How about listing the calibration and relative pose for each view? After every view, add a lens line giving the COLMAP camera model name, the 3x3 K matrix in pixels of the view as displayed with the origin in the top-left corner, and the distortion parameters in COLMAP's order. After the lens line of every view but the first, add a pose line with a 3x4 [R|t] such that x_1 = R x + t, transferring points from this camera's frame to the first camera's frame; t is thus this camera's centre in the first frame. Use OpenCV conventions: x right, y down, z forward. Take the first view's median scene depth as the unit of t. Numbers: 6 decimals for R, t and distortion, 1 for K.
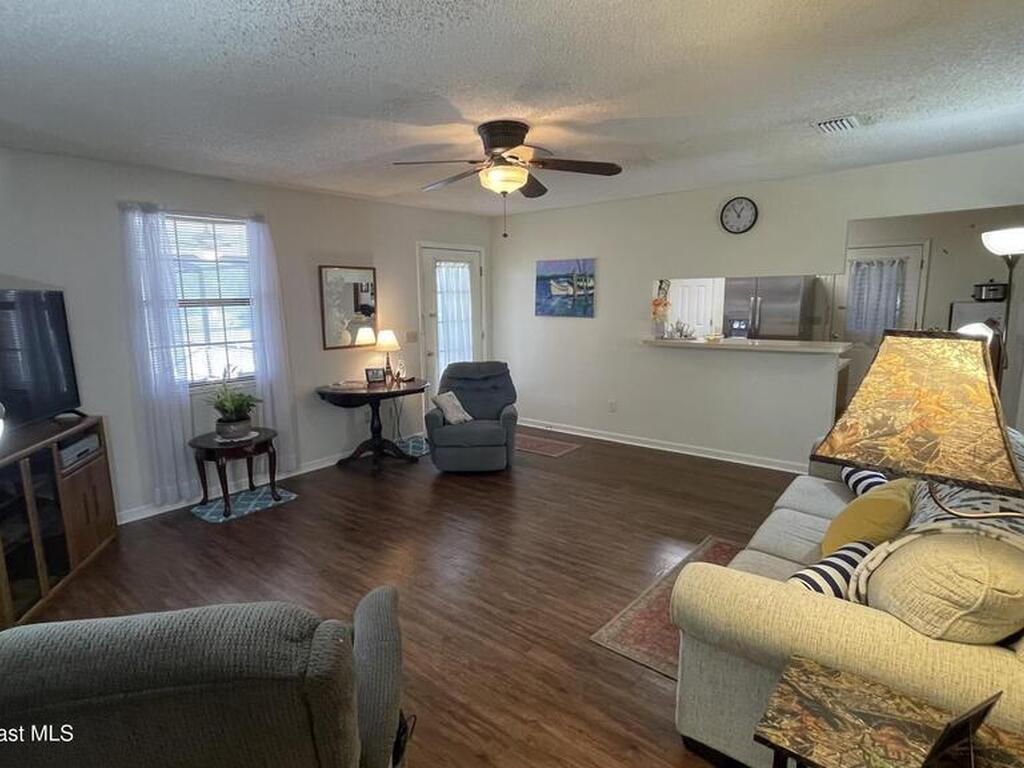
lens RADIAL K [[550.1, 0, 509.6], [0, 550.1, 383.9], [0, 0, 1]] dist [-0.003785, -0.000867]
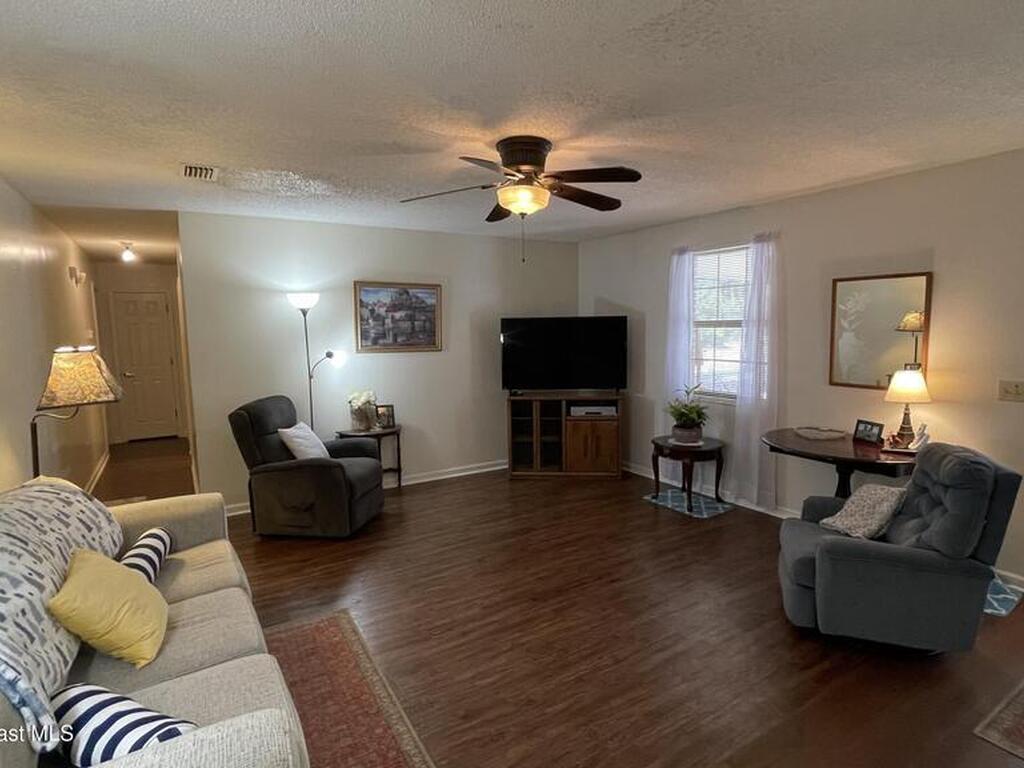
lens RADIAL K [[550.1, 0, 509.6], [0, 550.1, 383.9], [0, 0, 1]] dist [-0.003785, -0.000867]
pose [[-0.323892, 0.121689, -0.938235, 0.479343], [-0.129847, 0.976592, 0.171489, -0.120070], [0.937141, 0.177371, -0.300509, 0.696876]]
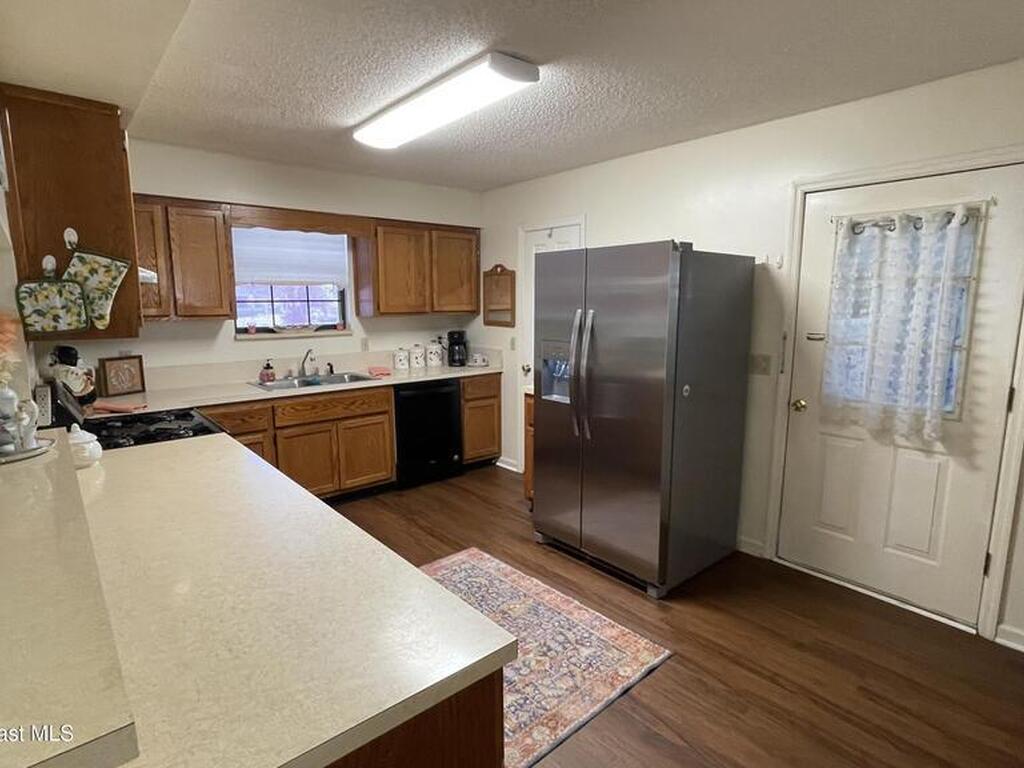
lens RADIAL K [[550.1, 0, 509.6], [0, 550.1, 383.9], [0, 0, 1]] dist [-0.003785, -0.000867]
pose [[0.984945, 0.039942, -0.168192, 0.561104], [-0.040843, 0.999164, -0.001897, -0.116760], [0.167975, 0.008738, 0.985752, 0.697910]]
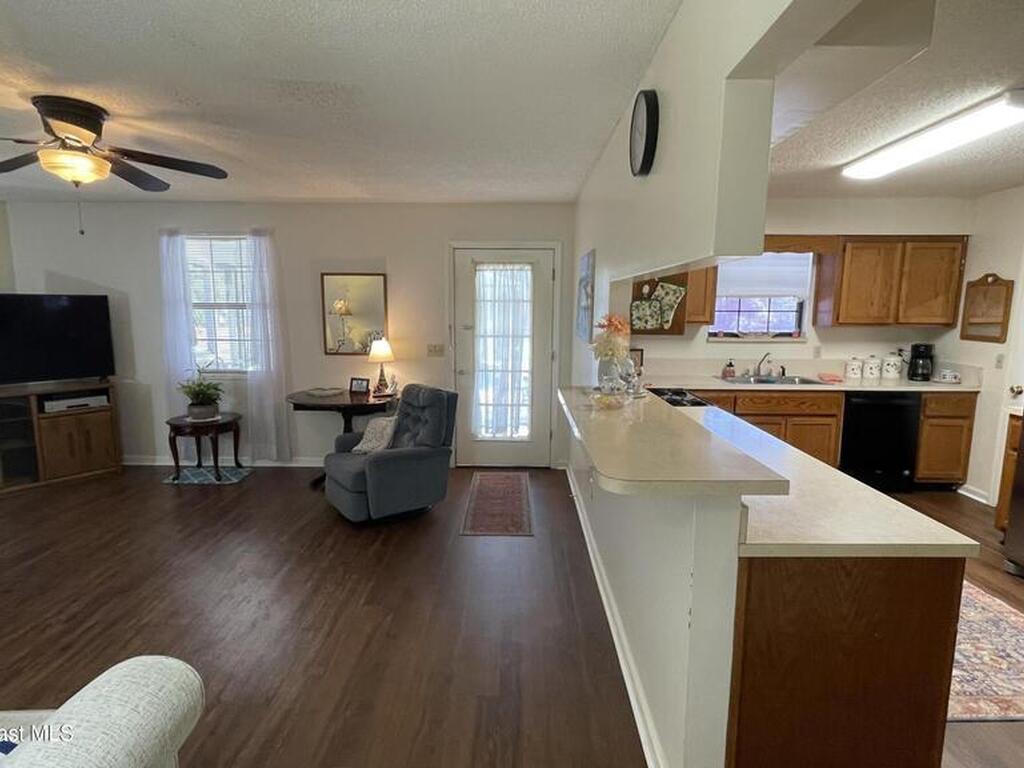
lens RADIAL K [[550.1, 0, 509.6], [0, 550.1, 383.9], [0, 0, 1]] dist [-0.003785, -0.000867]
pose [[0.623629, 0.129210, -0.770968, 0.587328], [-0.139838, 0.988776, 0.052599, -0.094948], [0.769111, 0.075008, 0.634699, 0.533346]]
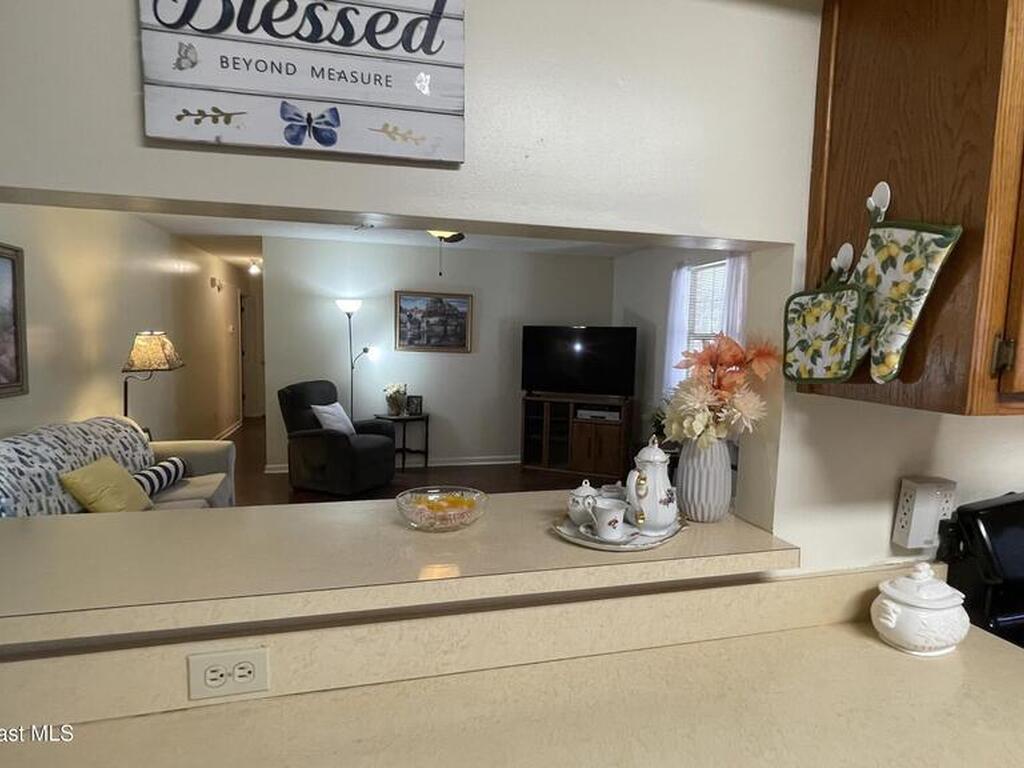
lens RADIAL K [[550.1, 0, 509.6], [0, 550.1, 383.9], [0, 0, 1]] dist [-0.003785, -0.000867]
pose [[-0.586394, 0.072593, -0.806767, 0.454659], [-0.139702, 0.971988, 0.189002, -0.153502], [0.797888, 0.223537, -0.559827, 0.973229]]
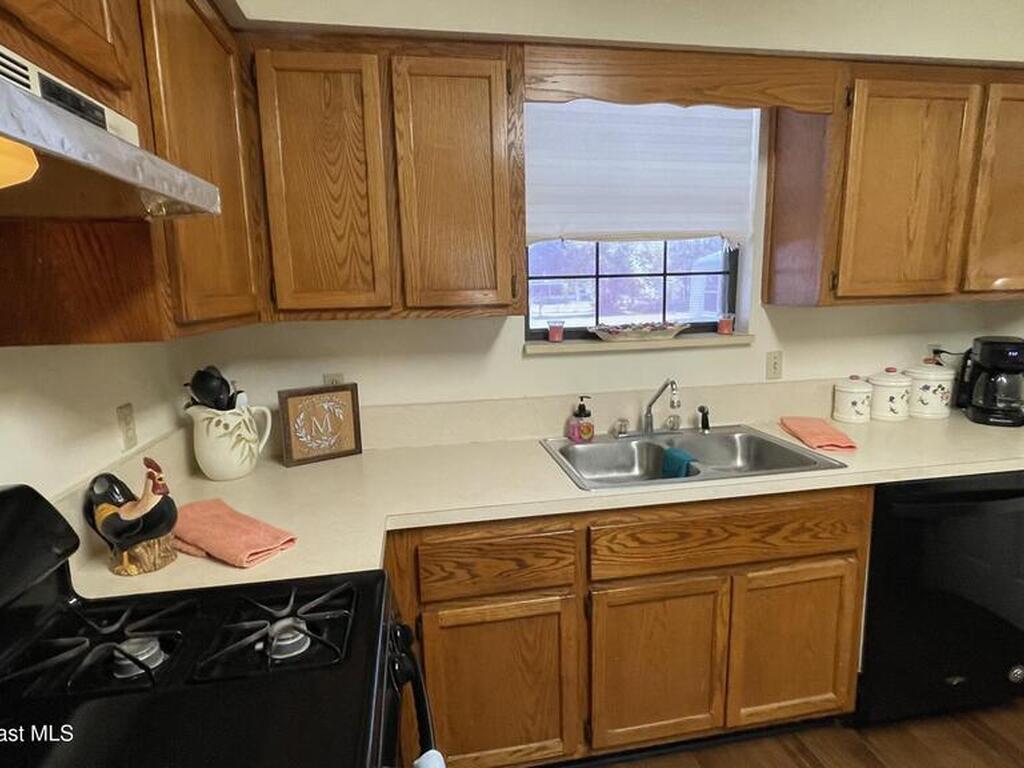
lens RADIAL K [[547.4, 0, 508.6], [0, 547.4, 382.4], [0, 0, 1]] dist [-0.002099, -0.002197]
pose [[0.759209, 0.106837, -0.642018, 0.316421], [-0.091532, 0.994158, 0.057196, -0.161006], [0.644378, 0.015342, 0.764553, 1.055673]]
